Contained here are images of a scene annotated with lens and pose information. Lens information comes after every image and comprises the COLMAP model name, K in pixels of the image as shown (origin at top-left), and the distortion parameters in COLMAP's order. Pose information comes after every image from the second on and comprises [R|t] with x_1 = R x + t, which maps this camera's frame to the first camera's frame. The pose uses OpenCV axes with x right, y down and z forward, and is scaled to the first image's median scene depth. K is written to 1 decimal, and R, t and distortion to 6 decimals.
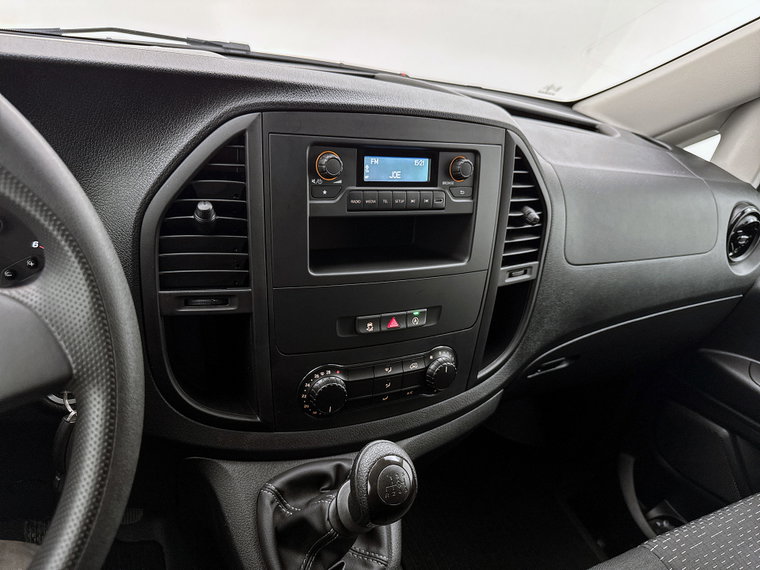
lens RADIAL K [[534.5, 0, 380.0], [0, 534.5, 285.0], [0, 0, 1]] dist [0.075590, -0.001362]
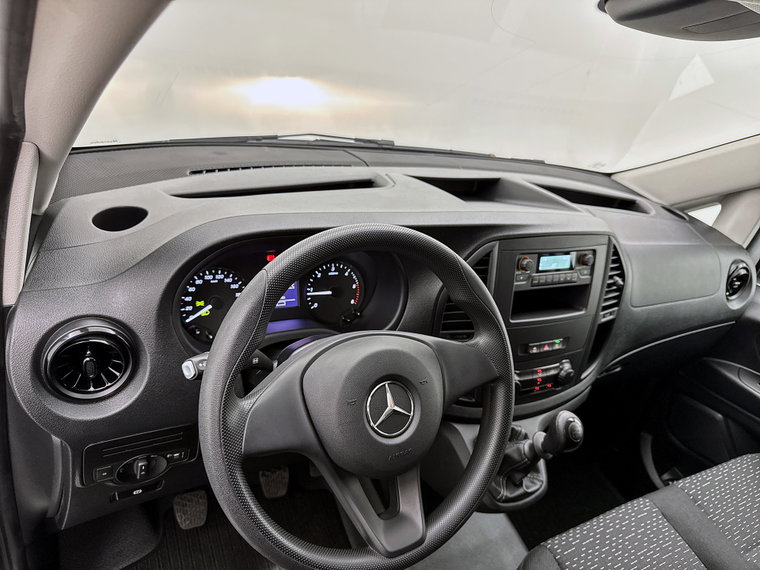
lens RADIAL K [[534.5, 0, 380.0], [0, 534.5, 285.0], [0, 0, 1]] dist [0.075590, -0.001362]
pose [[0.999295, 0.013643, 0.034990, -0.581801], [-0.014048, 0.999837, 0.011342, -0.144542], [-0.034830, -0.011826, 0.999323, -0.736412]]
